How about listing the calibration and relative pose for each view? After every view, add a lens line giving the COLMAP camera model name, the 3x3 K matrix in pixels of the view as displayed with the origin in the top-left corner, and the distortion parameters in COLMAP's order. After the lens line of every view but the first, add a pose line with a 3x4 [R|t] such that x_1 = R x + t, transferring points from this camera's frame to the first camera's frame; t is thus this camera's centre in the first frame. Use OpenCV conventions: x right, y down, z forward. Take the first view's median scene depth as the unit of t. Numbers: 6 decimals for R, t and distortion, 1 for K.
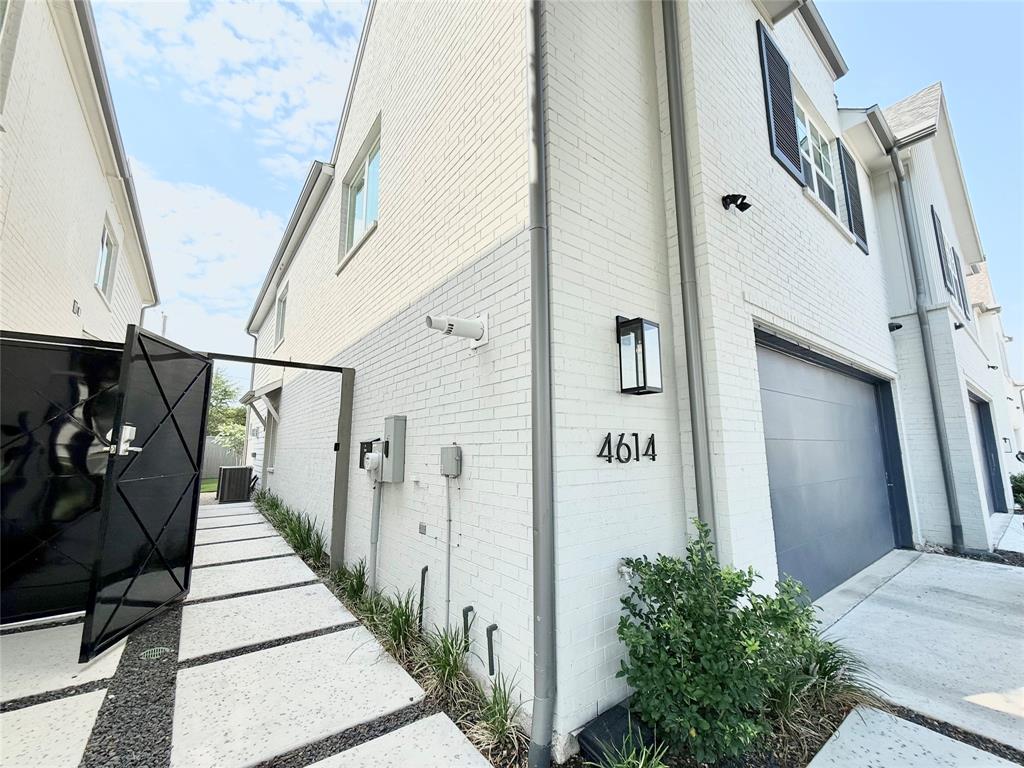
lens RADIAL K [[410.2, 0, 514.3], [0, 410.2, 385.2], [0, 0, 1]] dist [0.000600, -0.000152]
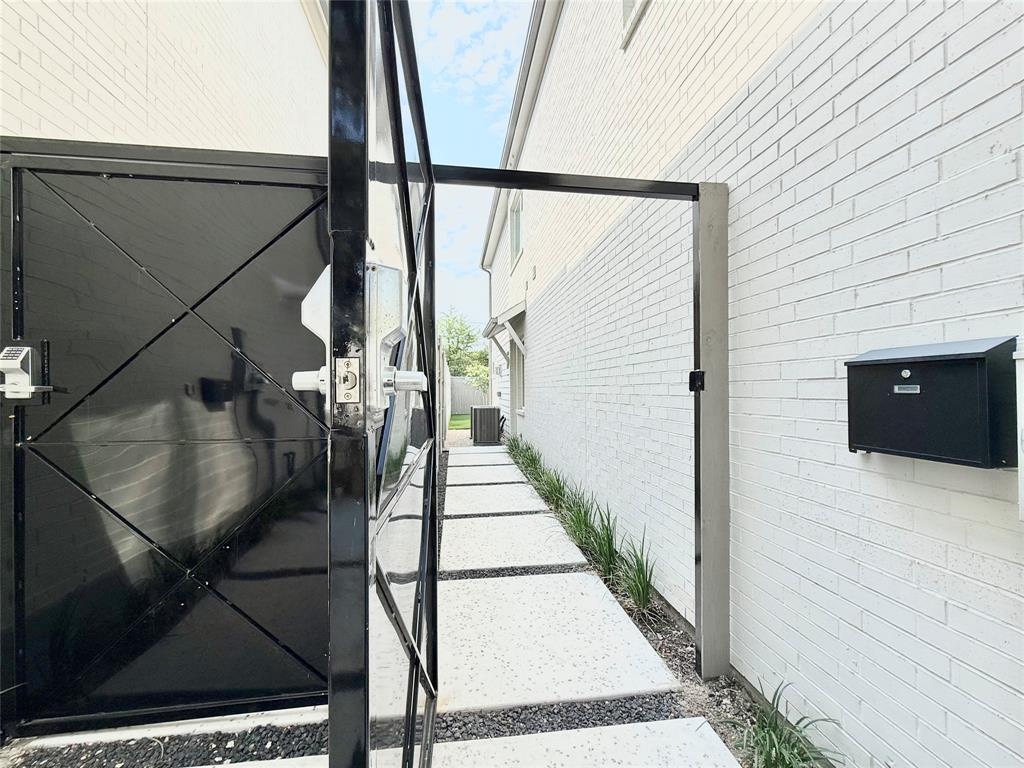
lens RADIAL K [[410.2, 0, 514.3], [0, 410.2, 385.2], [0, 0, 1]] dist [0.000600, -0.000152]
pose [[0.872938, -0.005172, -0.487805, -0.175461], [0.076449, 0.989039, 0.126320, 0.039903], [0.481805, -0.147562, 0.863765, 0.249312]]
